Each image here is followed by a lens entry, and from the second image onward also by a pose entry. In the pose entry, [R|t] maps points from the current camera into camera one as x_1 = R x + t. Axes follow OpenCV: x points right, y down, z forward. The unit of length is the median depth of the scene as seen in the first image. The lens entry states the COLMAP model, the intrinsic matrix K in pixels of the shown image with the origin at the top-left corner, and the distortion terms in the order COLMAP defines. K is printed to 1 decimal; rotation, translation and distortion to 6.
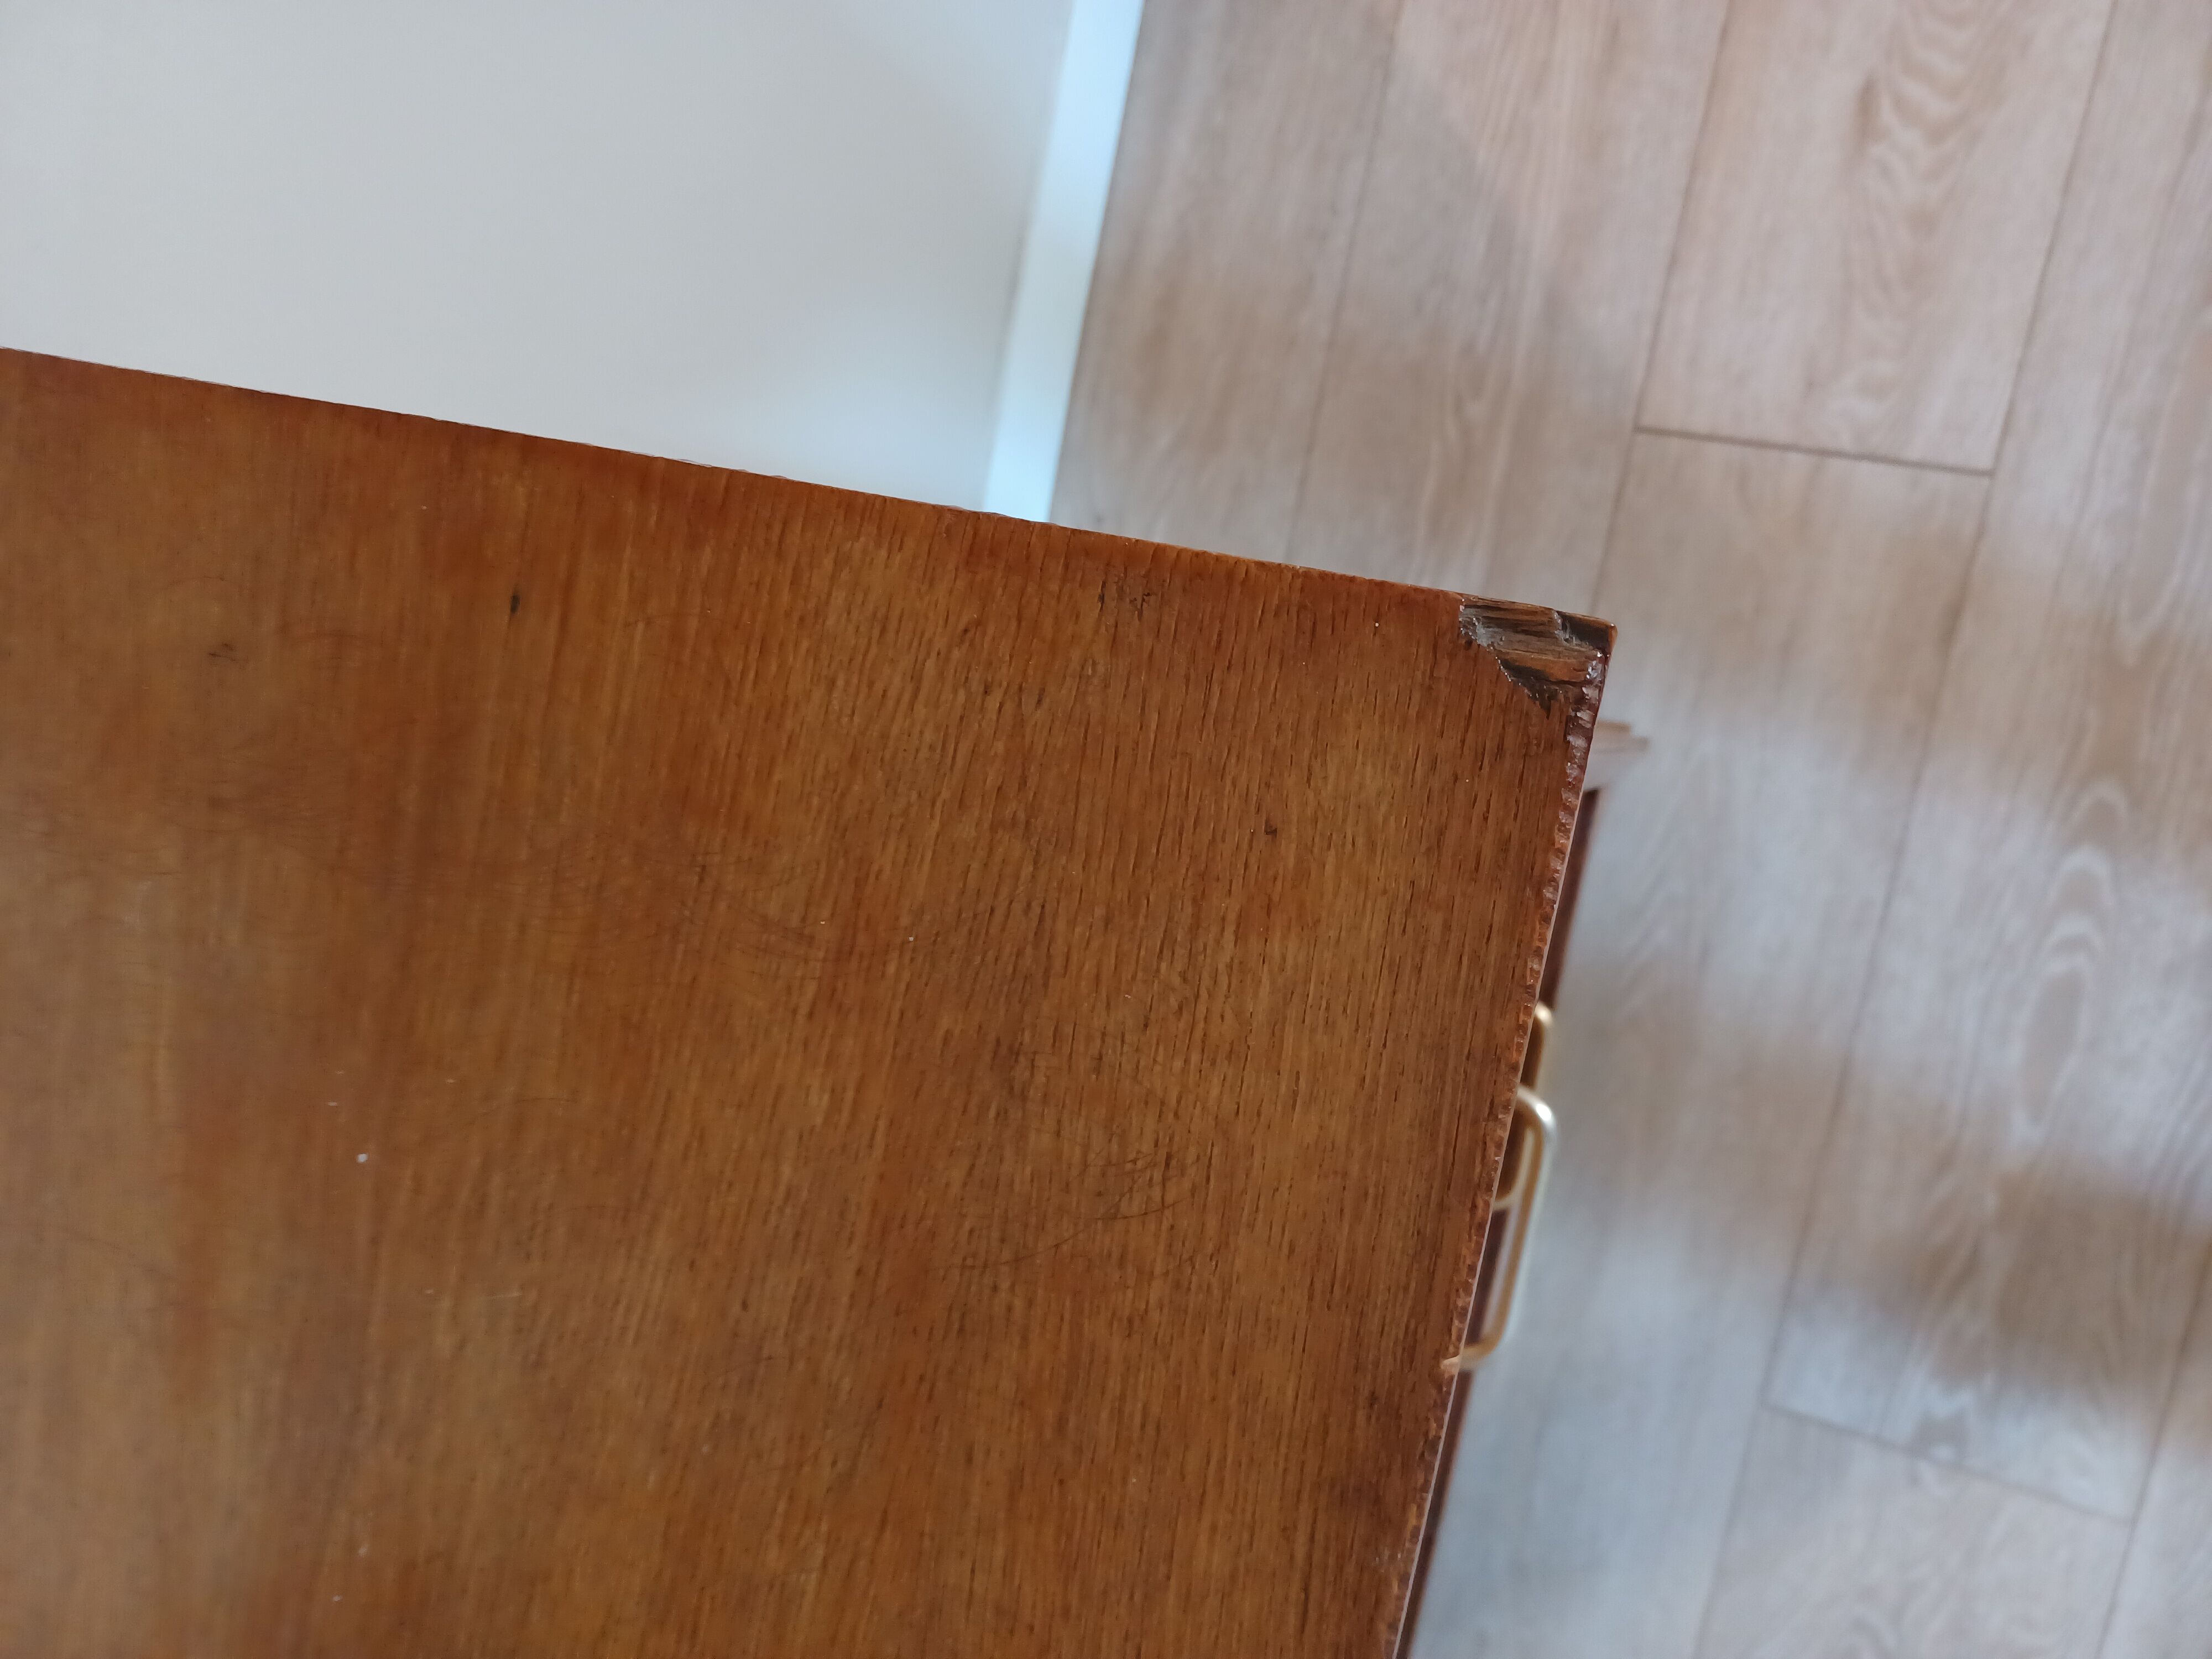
lens RADIAL K [[1654.2, 0, 1091.3], [0, 1654.2, 833.5], [0, 0, 1]] dist [0.008843, 0.005536]
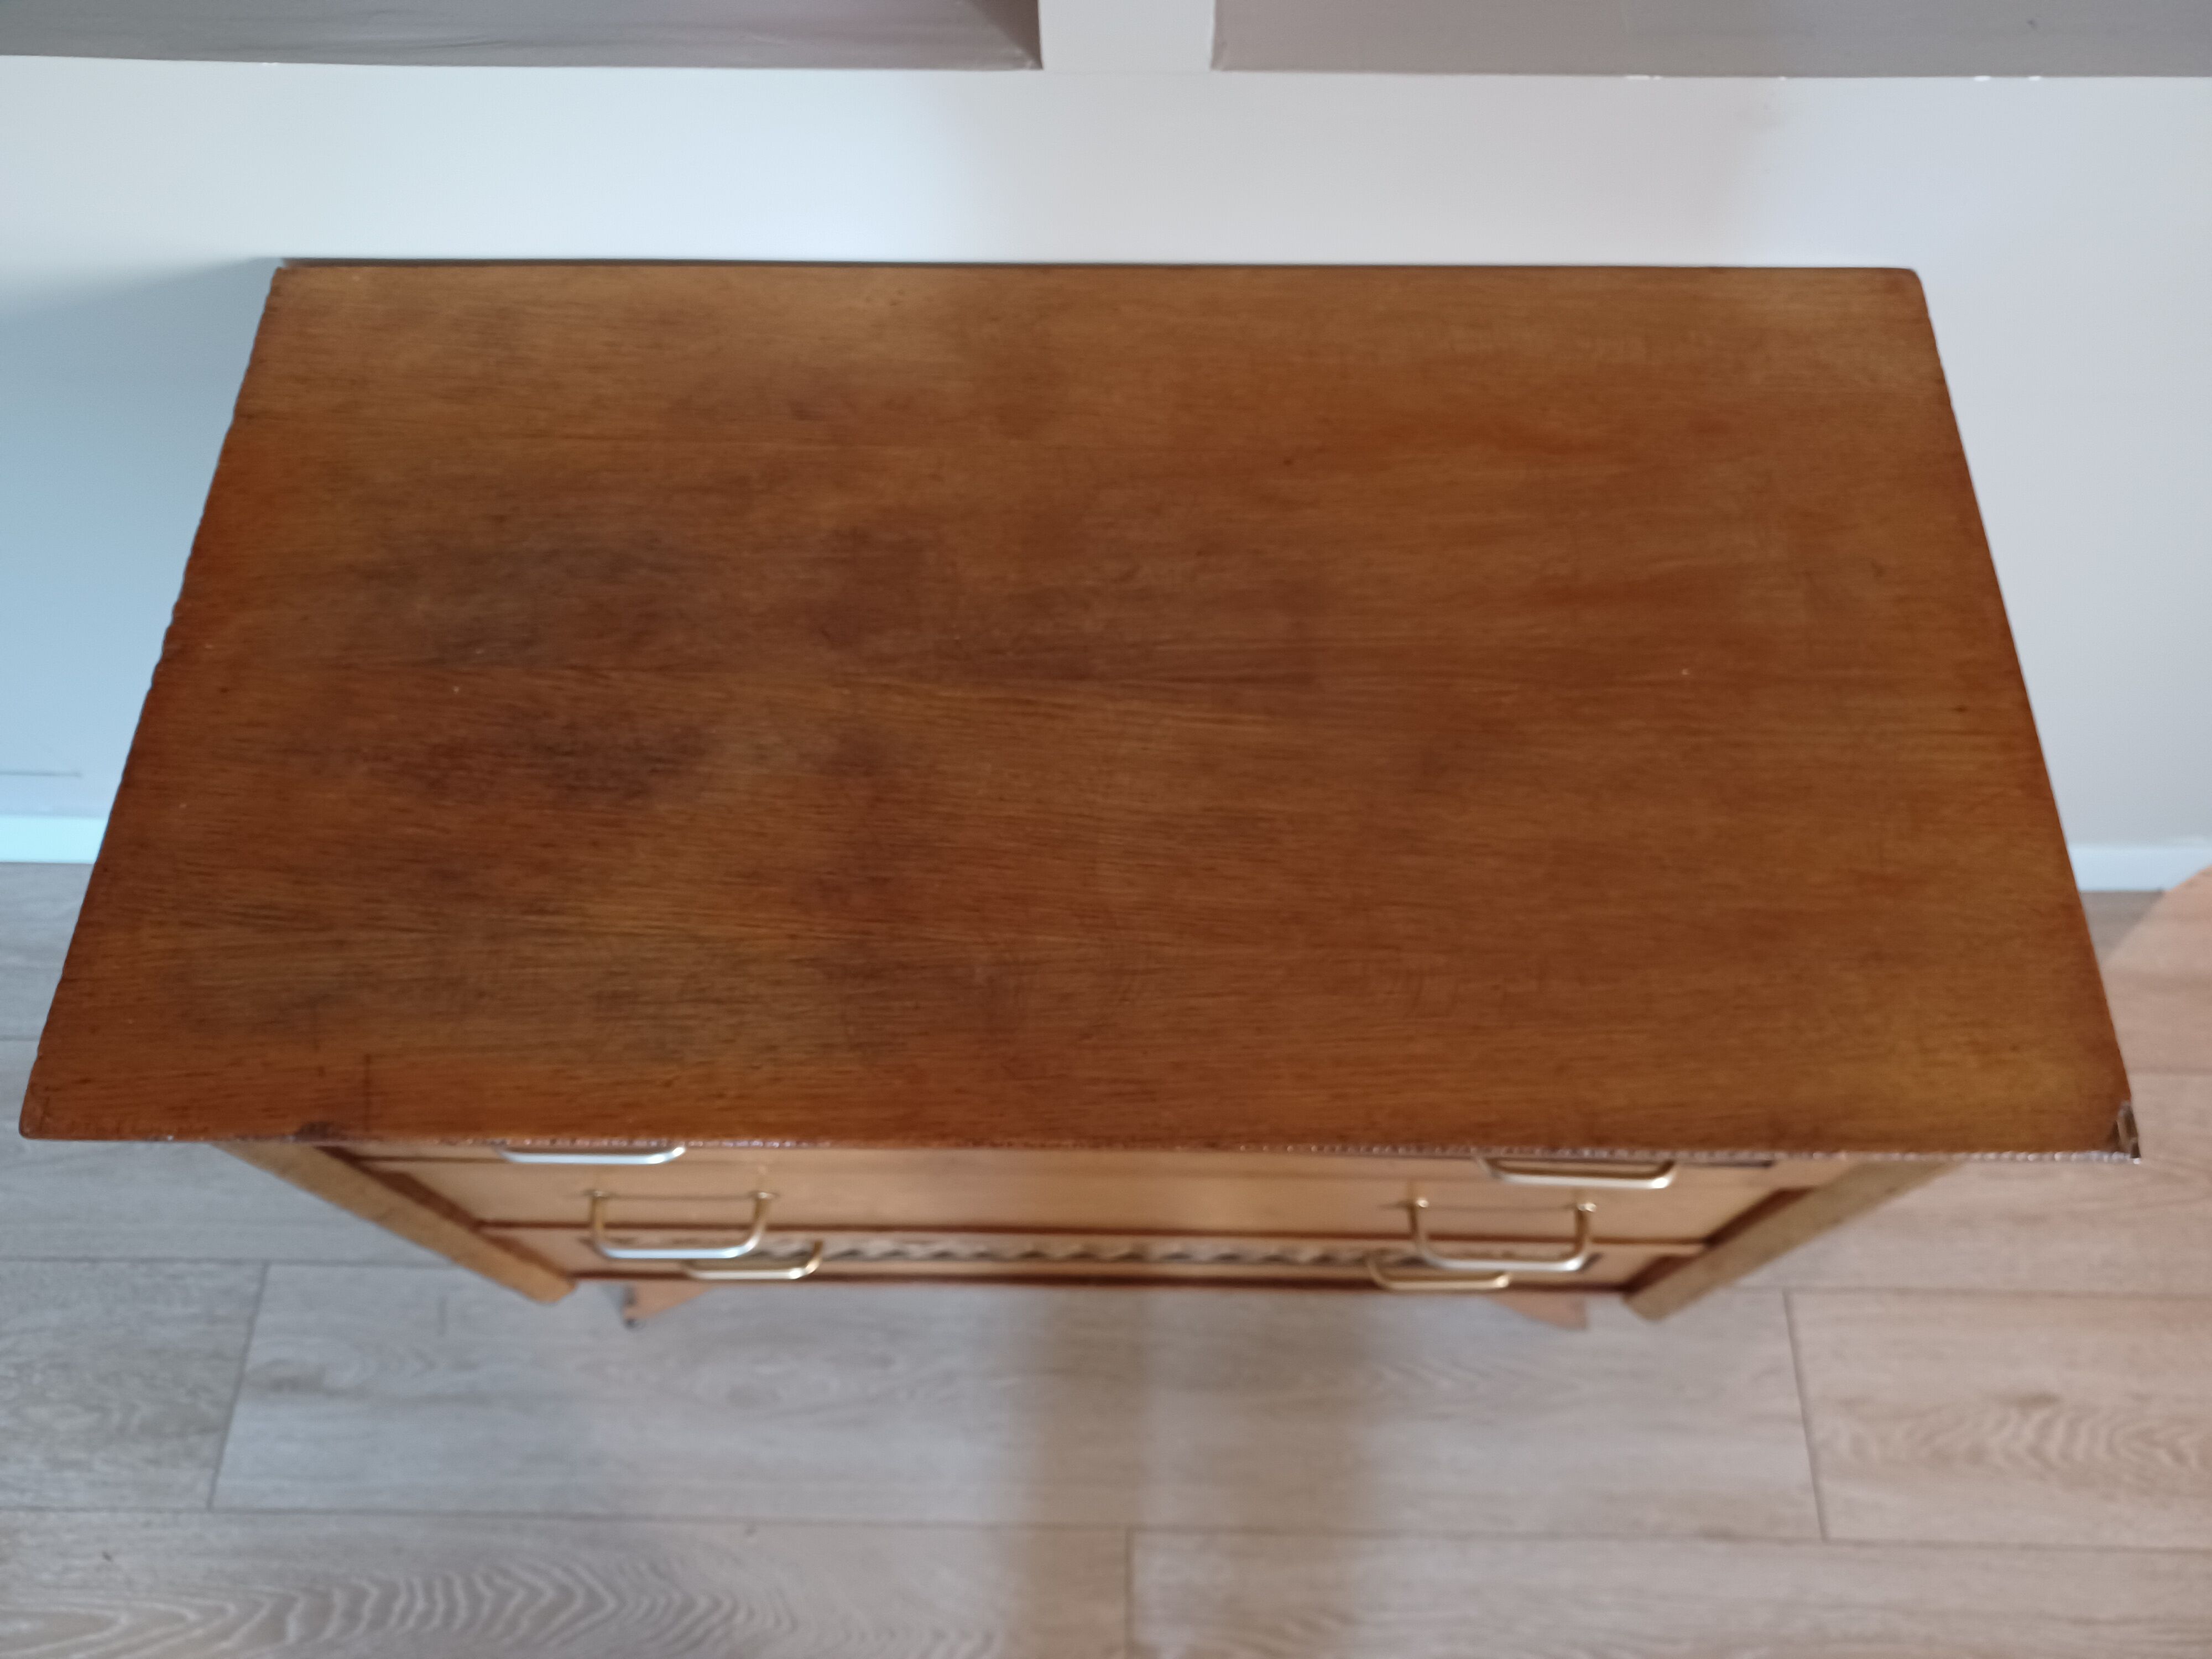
lens RADIAL K [[1634.1, 0, 1104.5], [0, 1634.1, 823.5], [0, 0, 1]] dist [0.051365, -0.028049]
pose [[0.177030, 0.982728, -0.053901, -0.096387], [-0.978077, 0.169561, -0.120890, 0.460743], [-0.109663, 0.074121, 0.991201, -0.393164]]
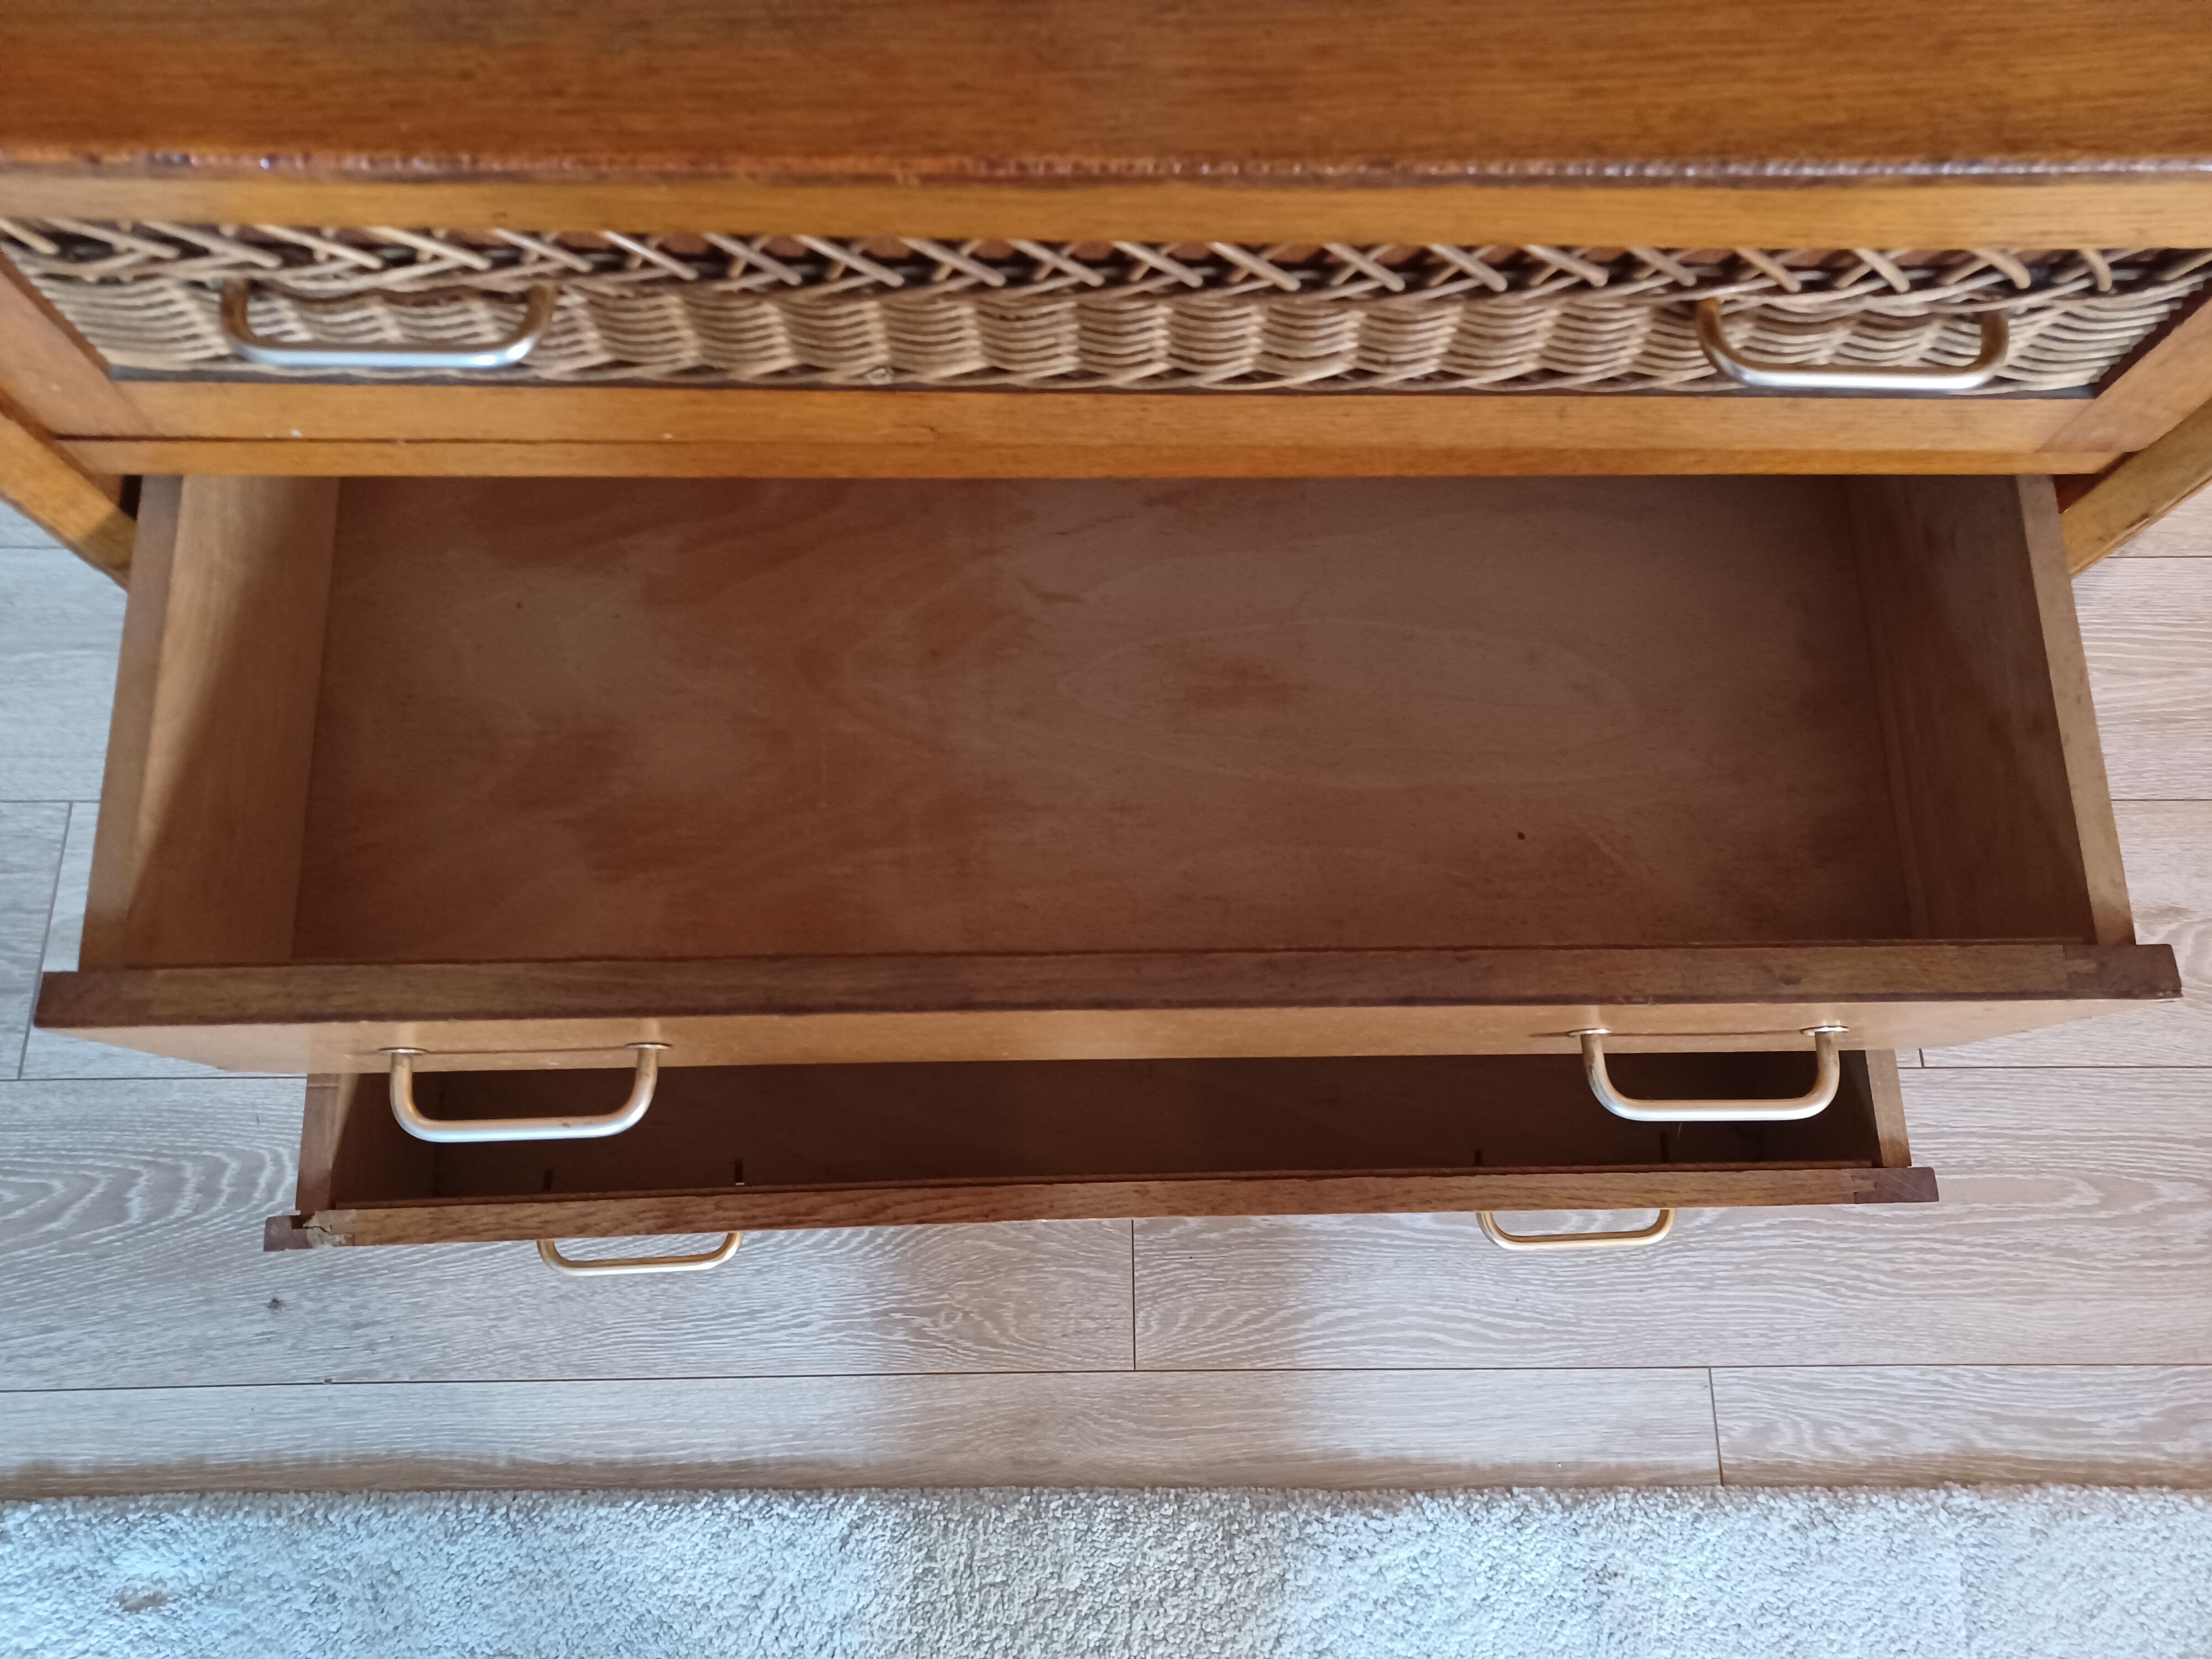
lens RADIAL K [[1621.7, 0, 1096.1], [0, 1621.7, 824.4], [0, 0, 1]] dist [0.013787, 0.041895]
pose [[0.192322, 0.976135, 0.100859, 0.121163], [-0.969571, 0.204875, -0.134006, 0.518666], [-0.151471, -0.072018, 0.985835, -0.107046]]
